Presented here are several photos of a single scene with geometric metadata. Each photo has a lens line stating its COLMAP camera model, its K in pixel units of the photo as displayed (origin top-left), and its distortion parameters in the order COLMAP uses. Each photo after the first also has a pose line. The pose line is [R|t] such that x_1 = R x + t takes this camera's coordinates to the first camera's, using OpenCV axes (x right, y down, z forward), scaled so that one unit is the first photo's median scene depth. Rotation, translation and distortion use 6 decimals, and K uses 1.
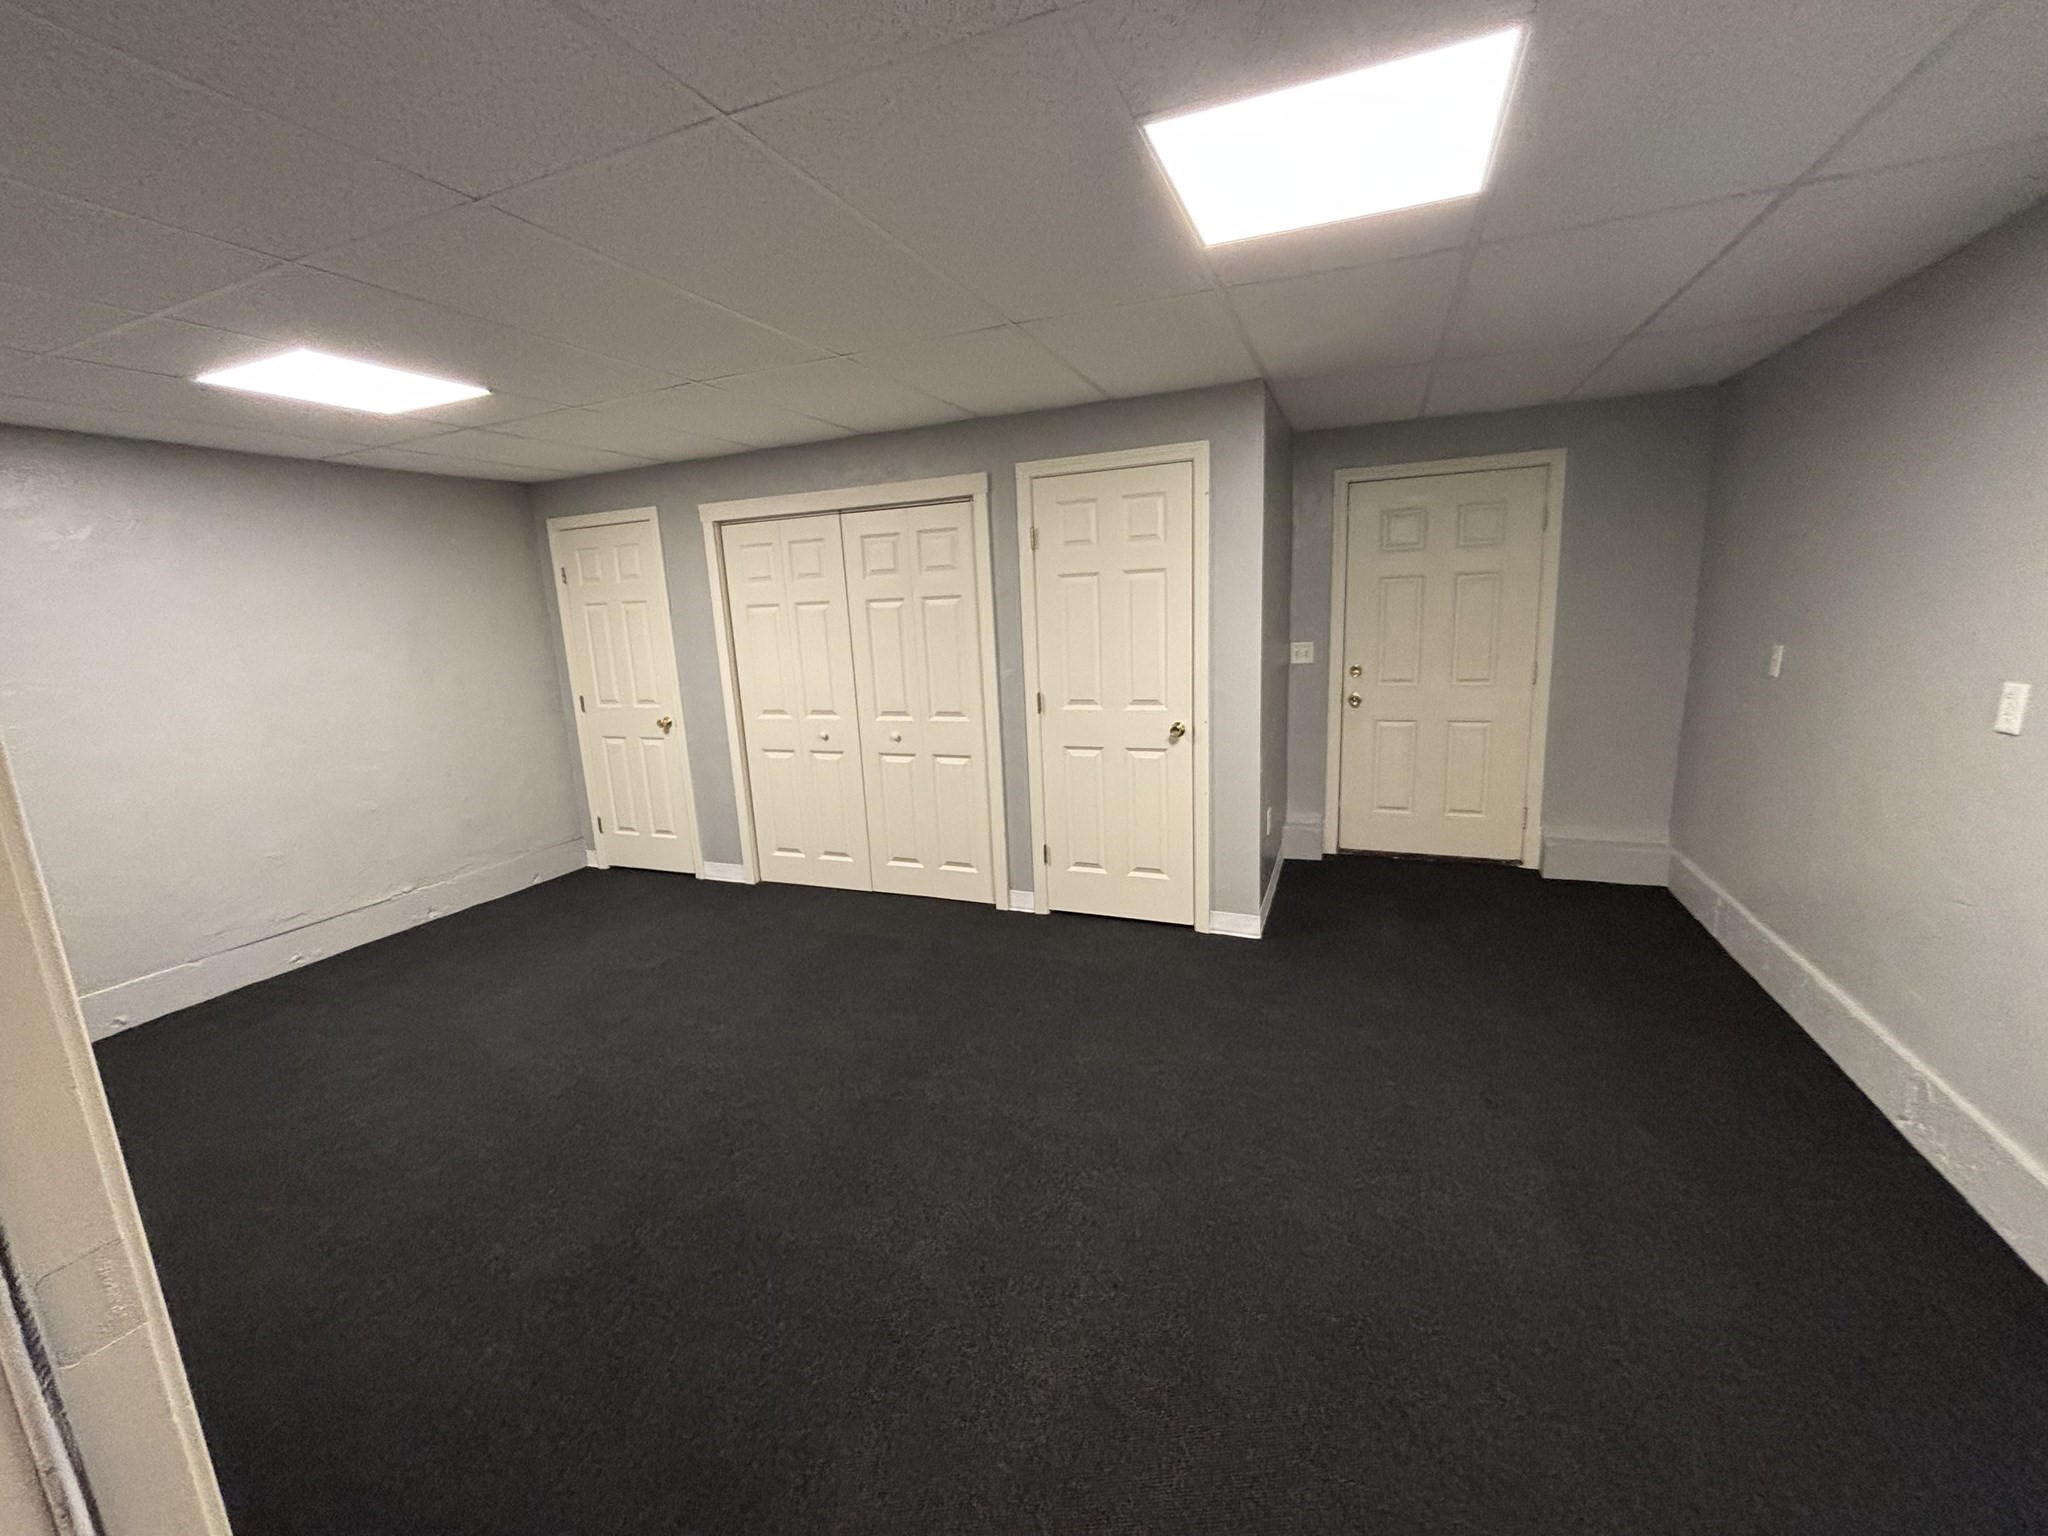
lens RADIAL K [[829.6, 0, 1019.2], [0, 829.6, 768.3], [0, 0, 1]] dist [0.010714, 0.000087]
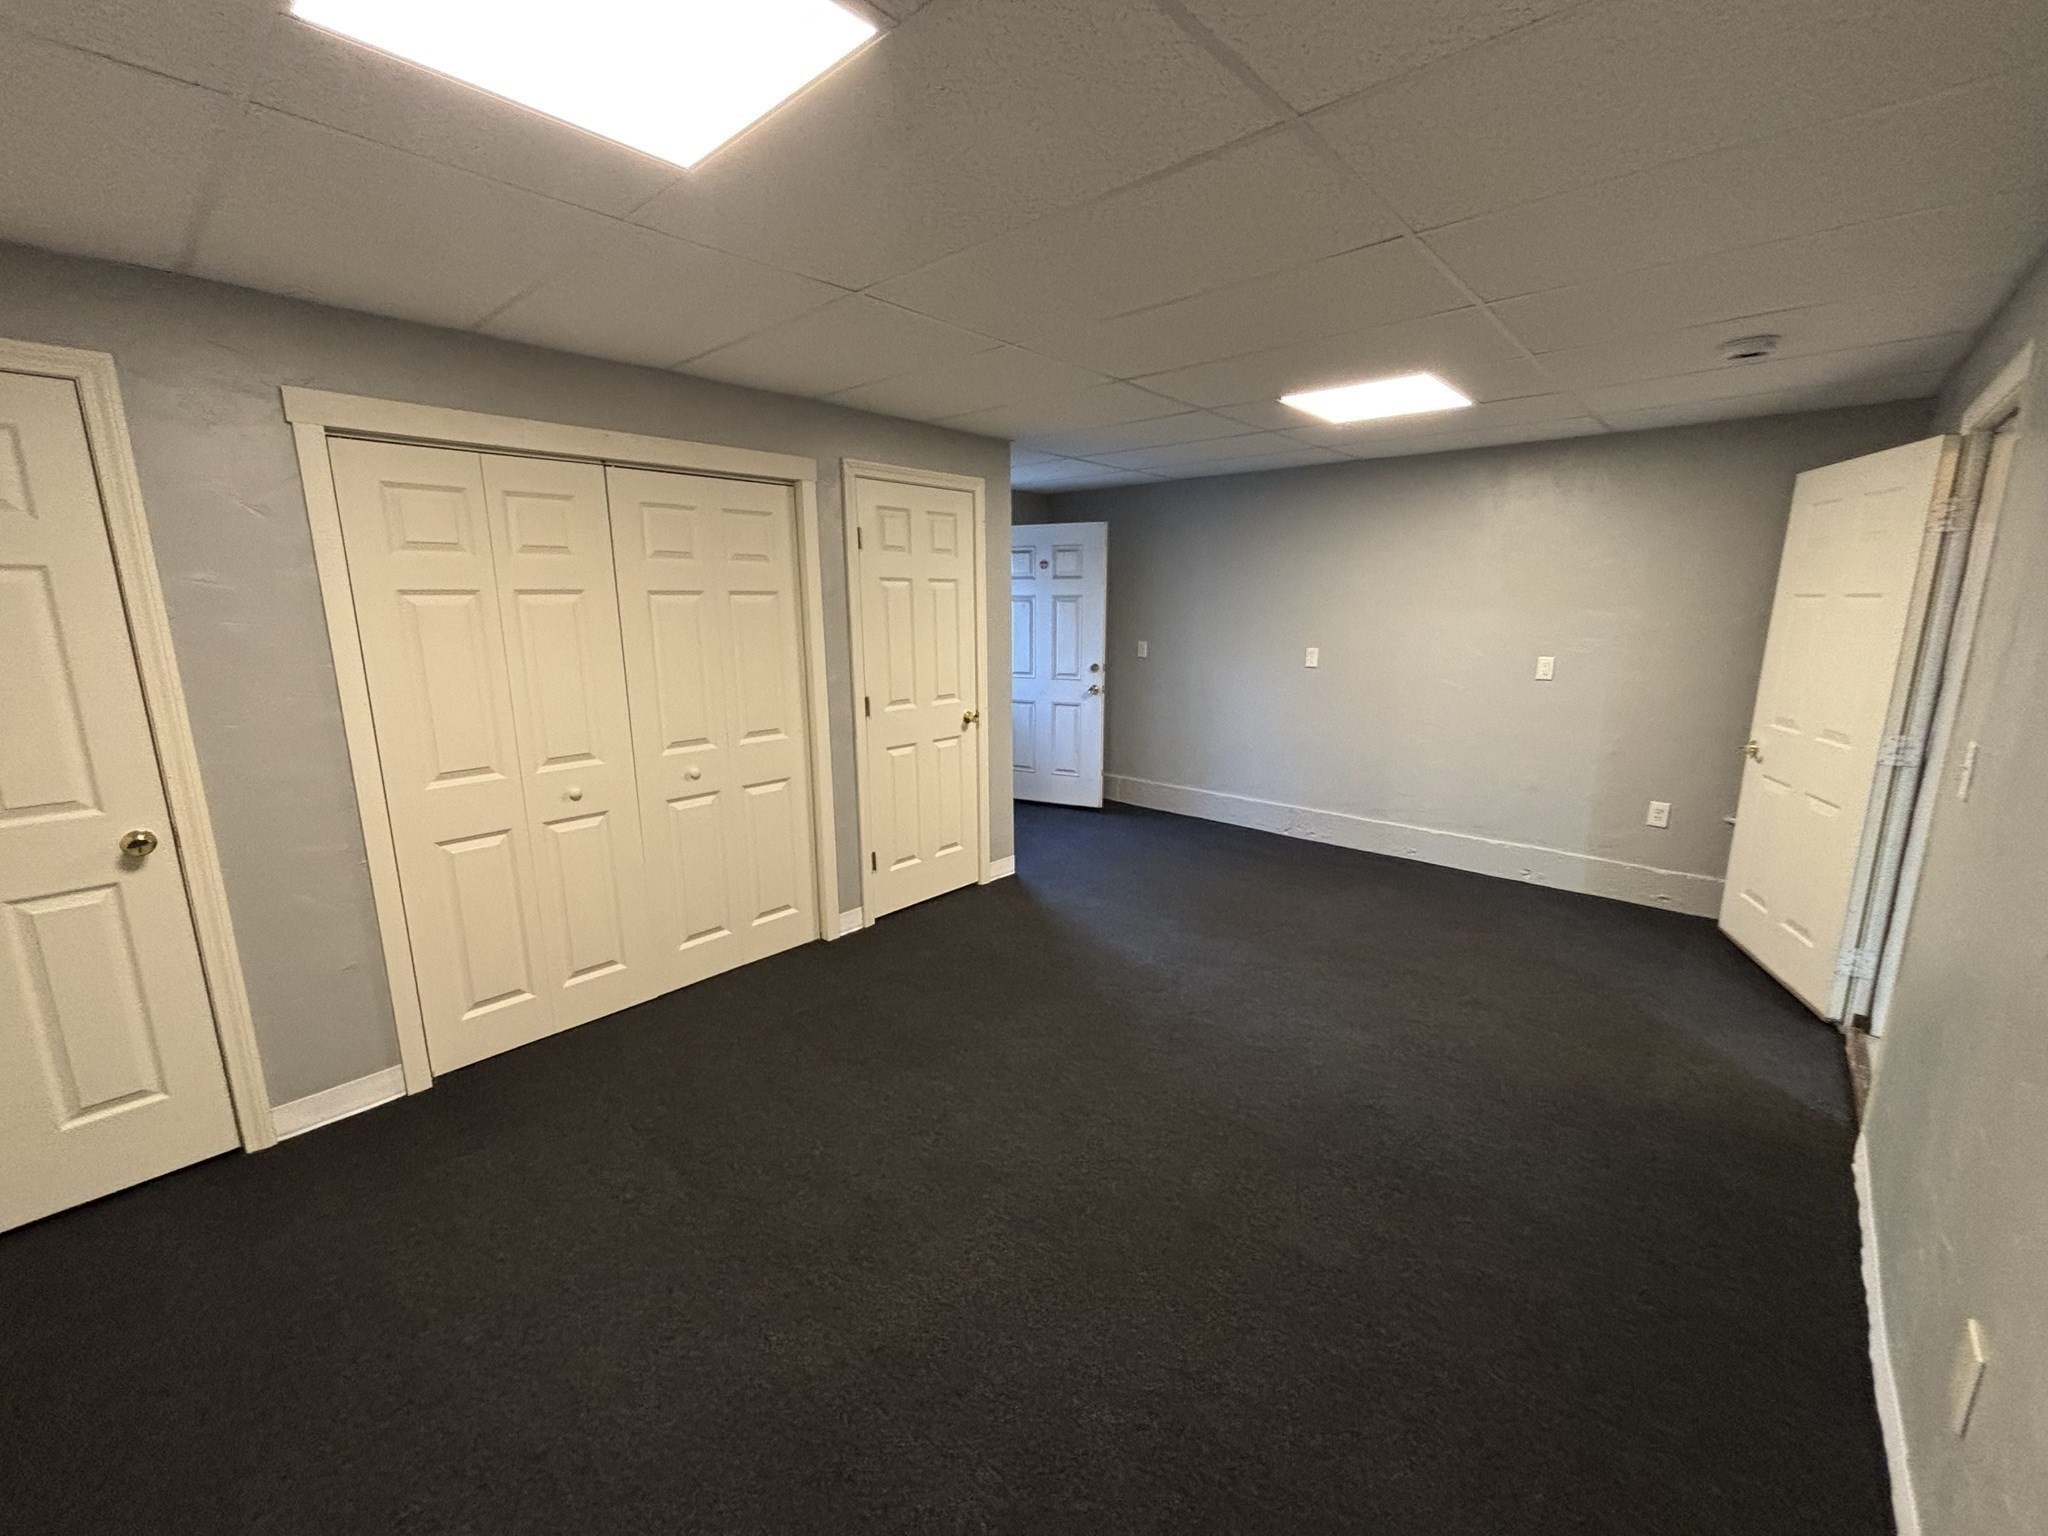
lens RADIAL K [[829.6, 0, 1020.9], [0, 829.6, 766.7], [0, 0, 1]] dist [0.010714, 0.000087]
pose [[0.333249, -0.143648, 0.931832, -0.880796], [0.174336, 0.980671, 0.088830, -0.068852], [-0.926581, 0.132849, 0.351851, 0.524581]]
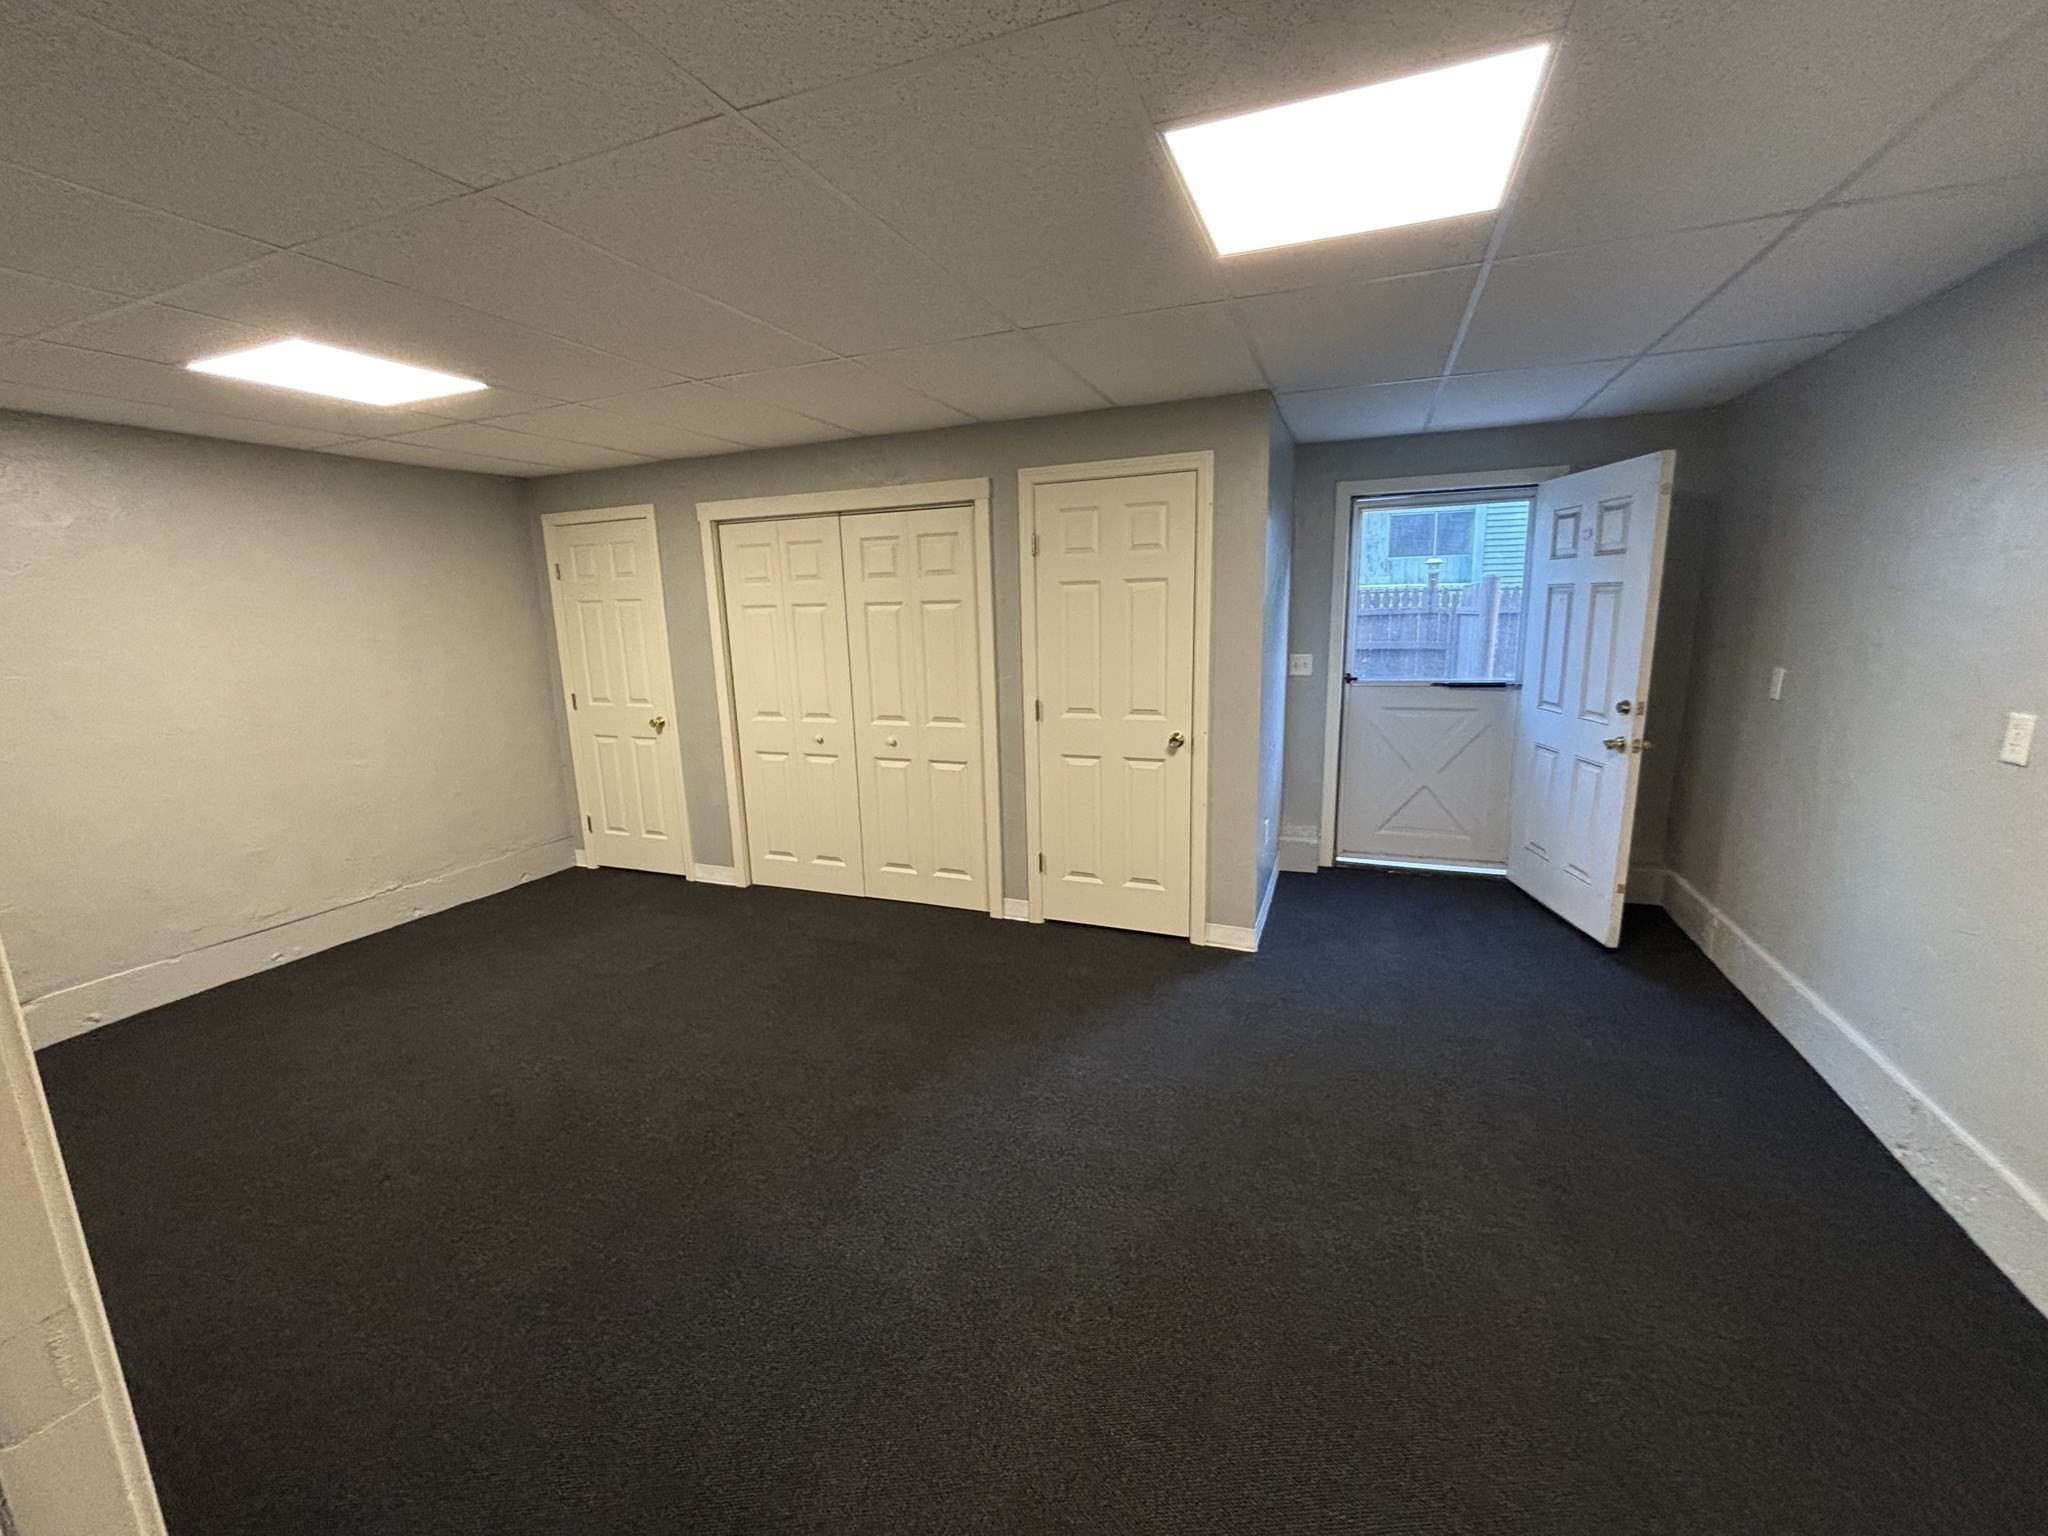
lens RADIAL K [[829.6, 0, 1019.1], [0, 829.6, 768.9], [0, 0, 1]] dist [0.010714, 0.000087]
pose [[0.999789, 0.017960, 0.009987, -0.006683], [-0.017931, 0.999835, -0.003035, -0.005729], [-0.010040, 0.002855, 0.999946, 0.008215]]
